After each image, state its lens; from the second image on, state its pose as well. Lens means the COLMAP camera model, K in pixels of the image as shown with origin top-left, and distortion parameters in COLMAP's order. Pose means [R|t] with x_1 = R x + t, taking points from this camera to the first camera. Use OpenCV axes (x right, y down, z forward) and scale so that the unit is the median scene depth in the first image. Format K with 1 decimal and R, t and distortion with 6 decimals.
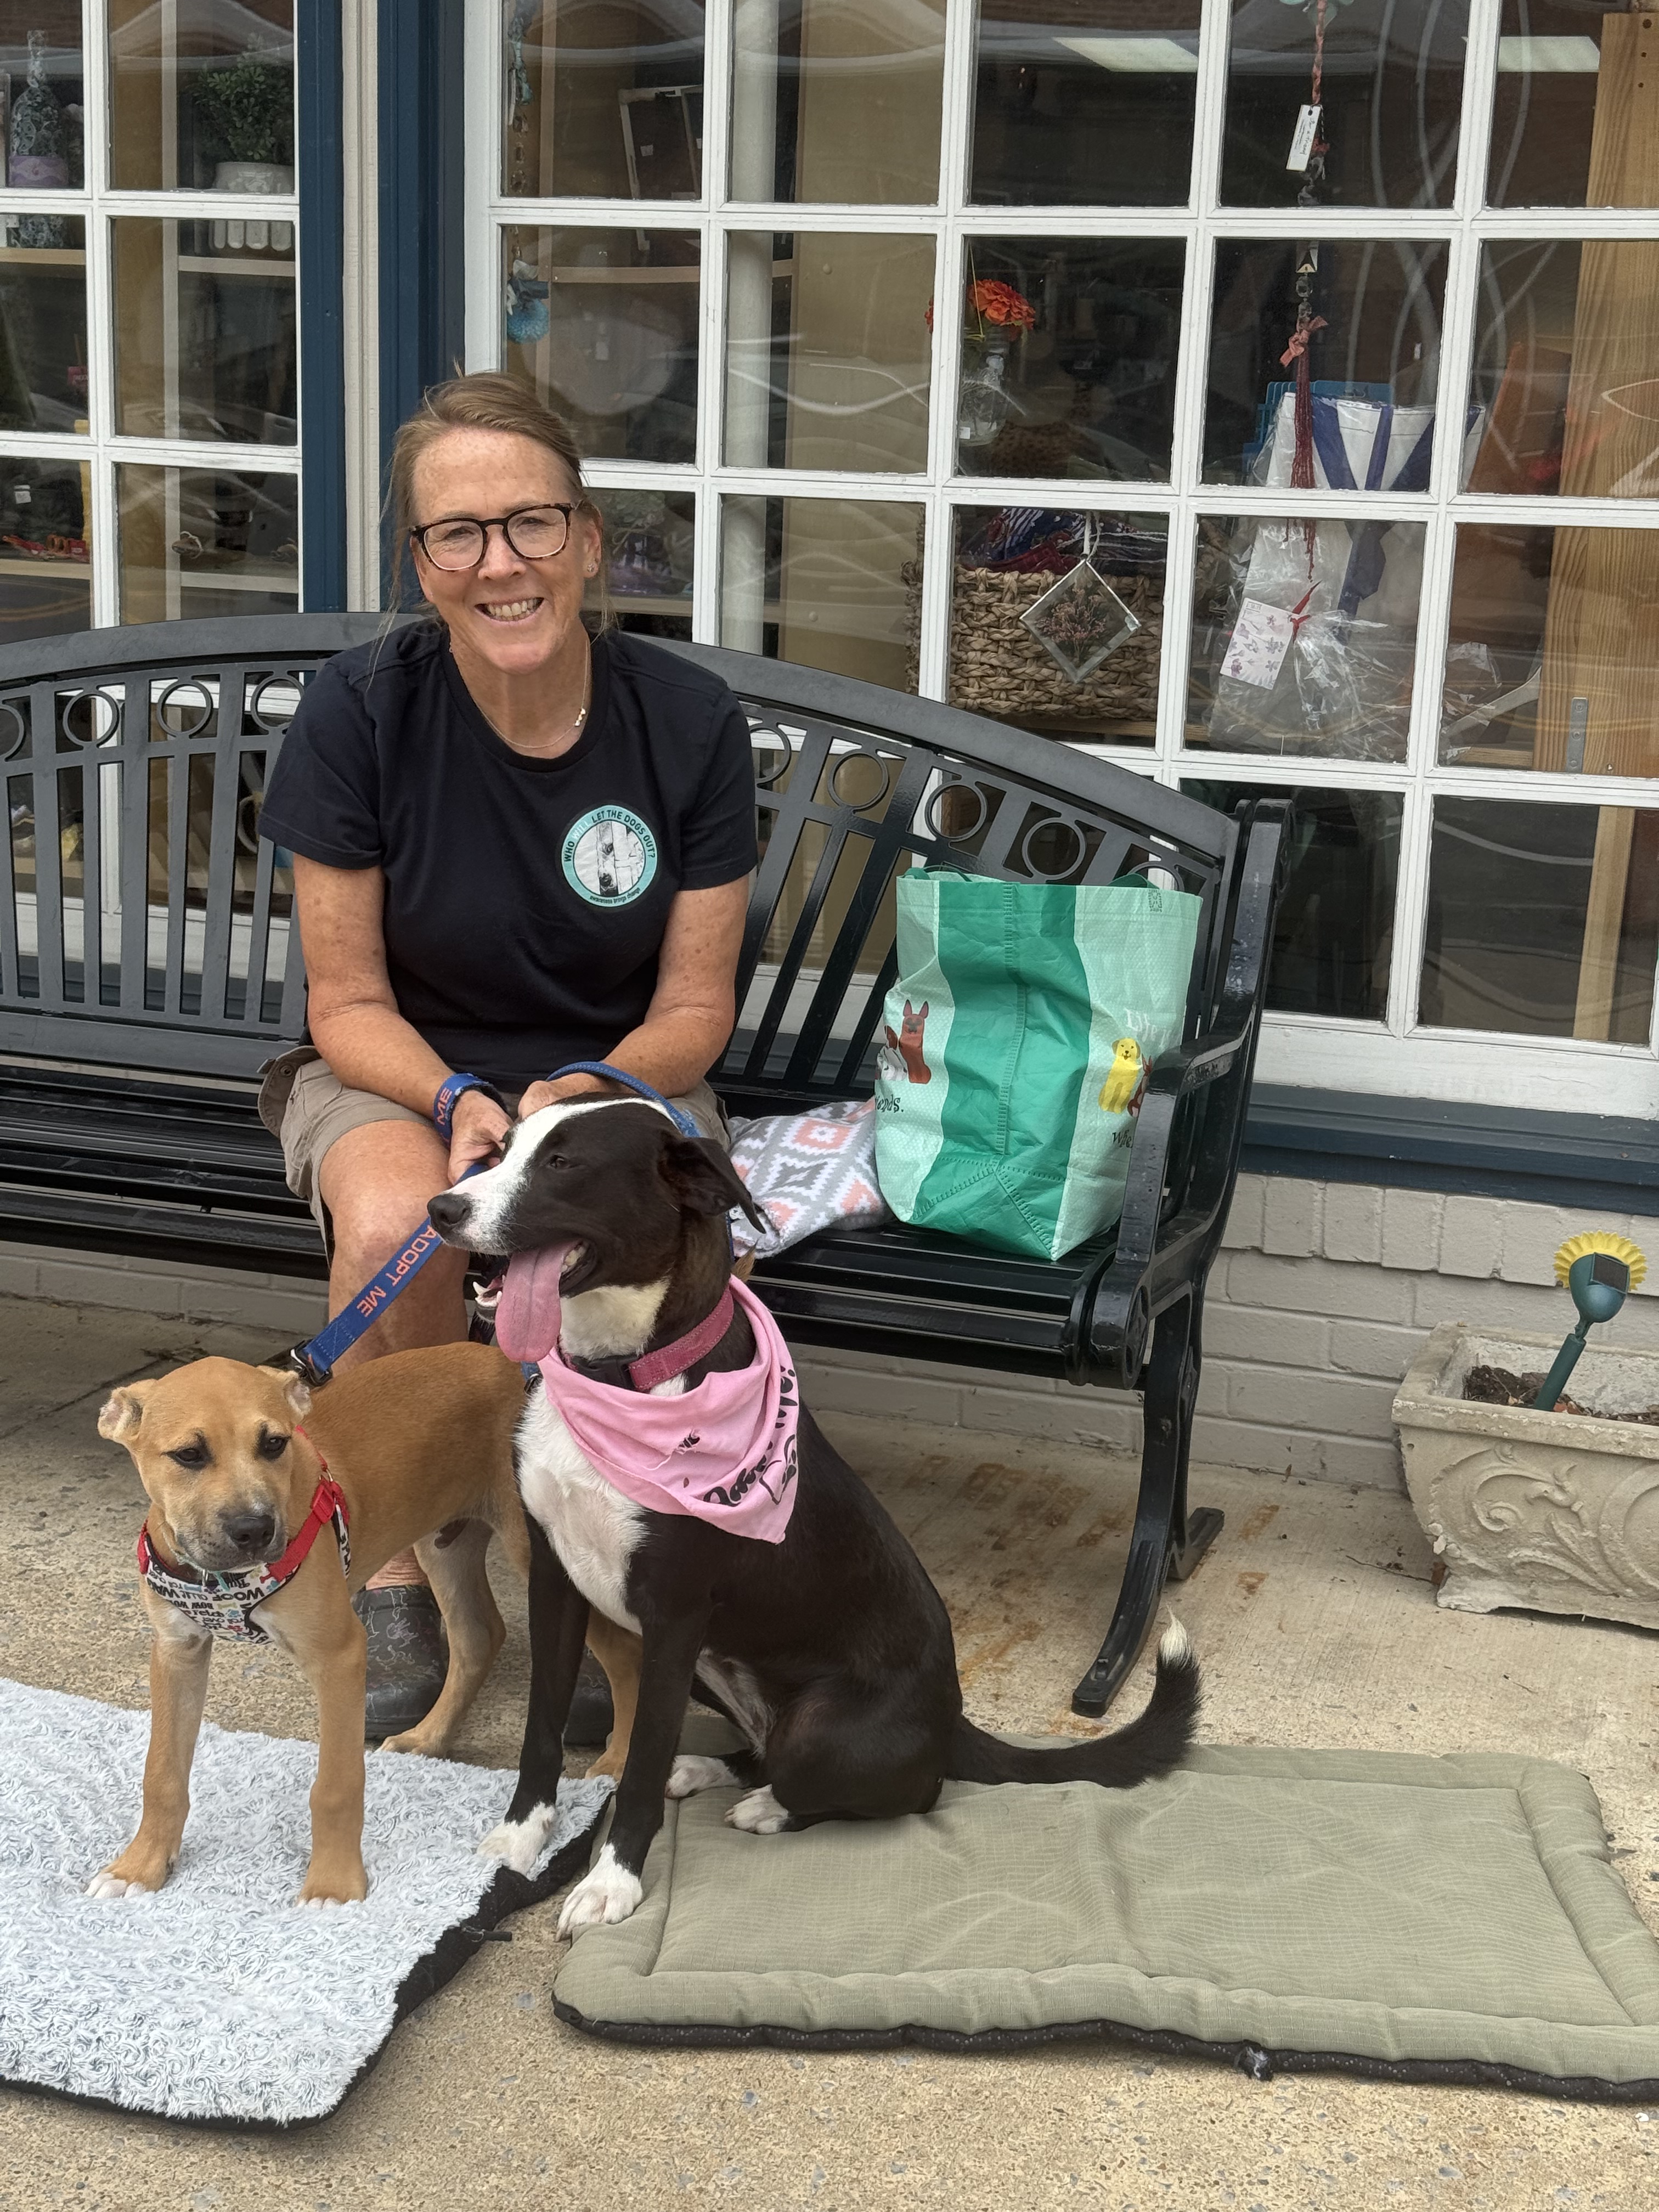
lens RADIAL K [[3047.7, 0, 830.7], [0, 3047.7, 1115.2], [0, 0, 1]] dist [0.139654, 0.000000]
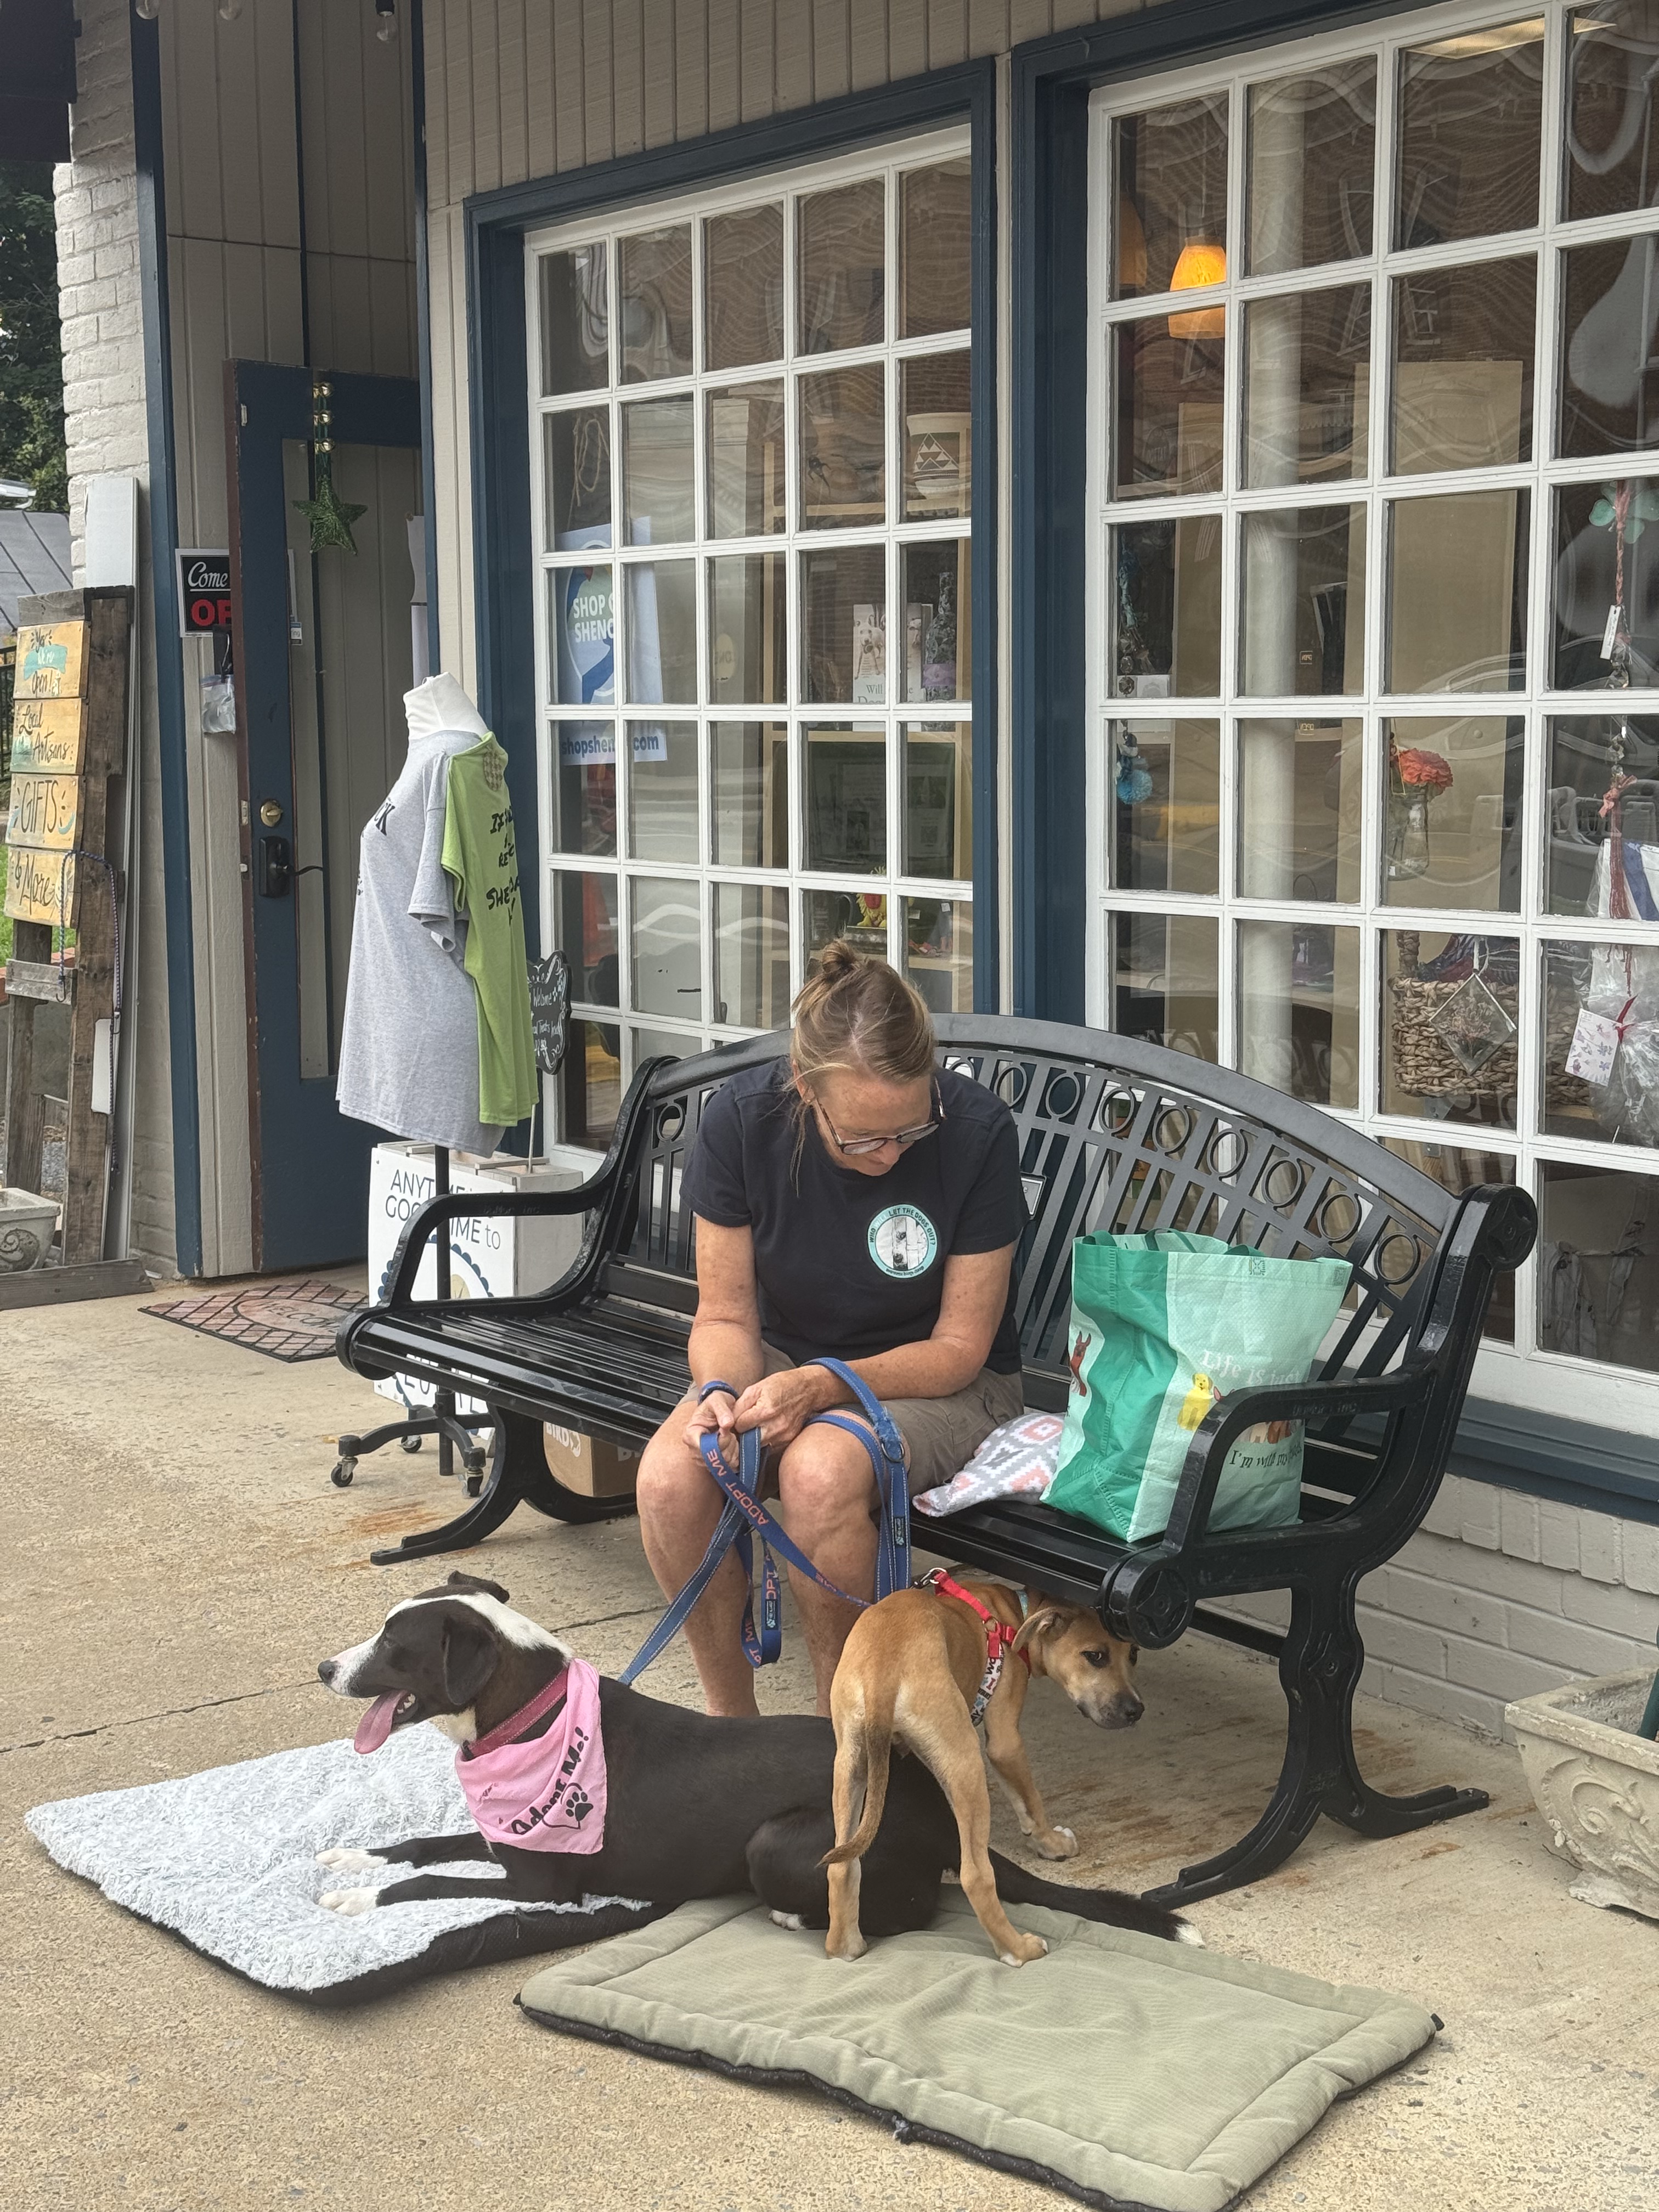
lens RADIAL K [[3047.7, 0, 829.0], [0, 3047.7, 1099.7], [0, 0, 1]] dist [0.139654, 0.000000]
pose [[0.823026, 0.024169, -0.567489, 0.636877], [-0.074881, 0.994991, -0.066224, -0.039420], [0.563046, 0.096998, 0.820713, -0.135737]]
